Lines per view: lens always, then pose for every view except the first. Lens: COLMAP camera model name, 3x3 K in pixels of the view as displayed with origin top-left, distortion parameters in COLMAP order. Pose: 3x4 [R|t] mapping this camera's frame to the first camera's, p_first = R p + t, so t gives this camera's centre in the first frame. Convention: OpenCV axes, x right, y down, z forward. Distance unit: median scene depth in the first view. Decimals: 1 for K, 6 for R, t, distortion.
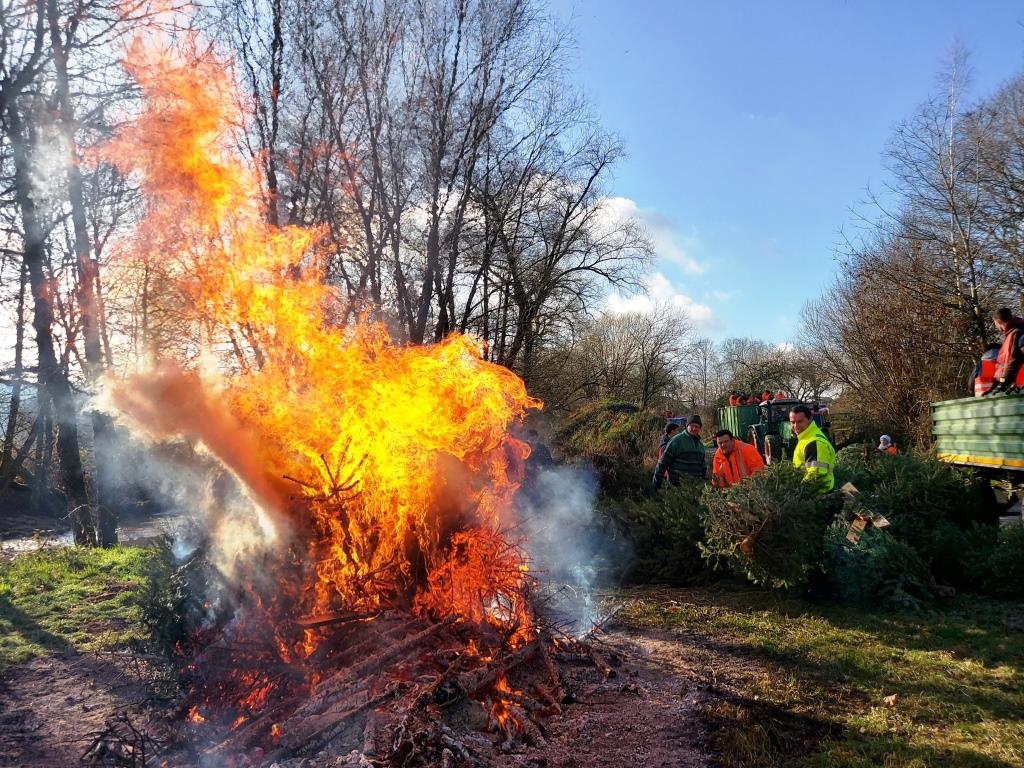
lens RADIAL K [[725.9, 0, 508.9], [0, 725.9, 405.1], [0, 0, 1]] dist [0.030684, -0.037756]
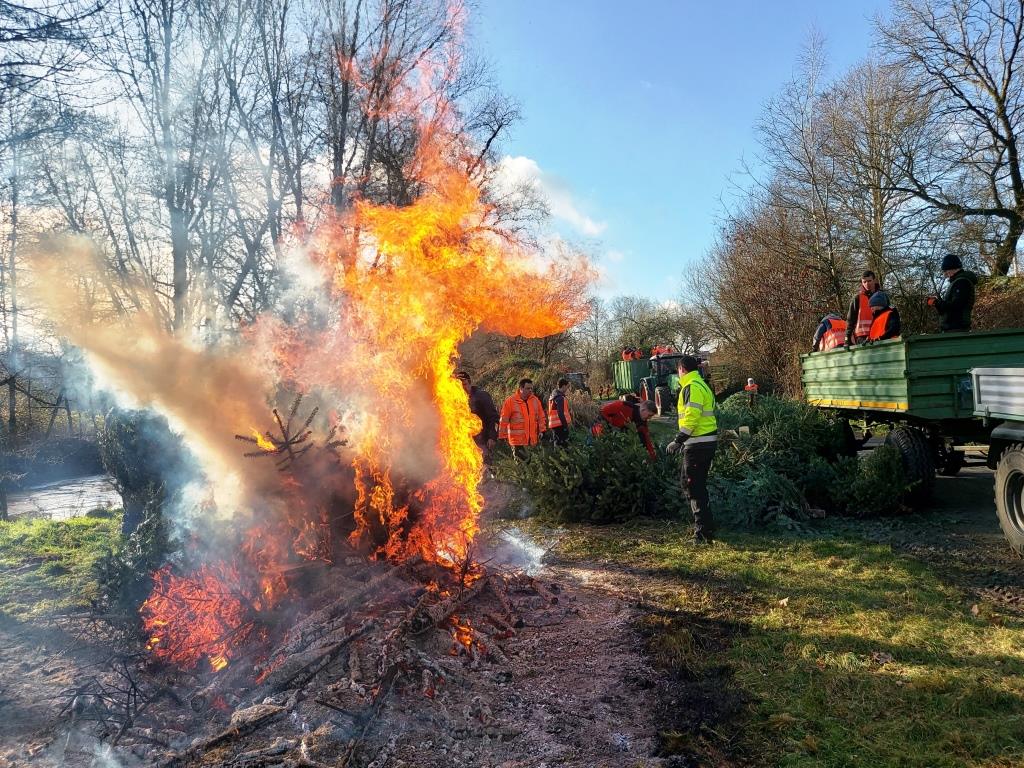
lens RADIAL K [[751.4, 0, 512.0], [0, 751.4, 384.0], [0, 0, 1]] dist [0.021541, -0.030475]
pose [[0.983316, -0.023190, 0.180419, -0.086613], [0.018331, 0.999424, 0.028549, 0.001635], [-0.180977, -0.024765, 0.983175, -0.083100]]
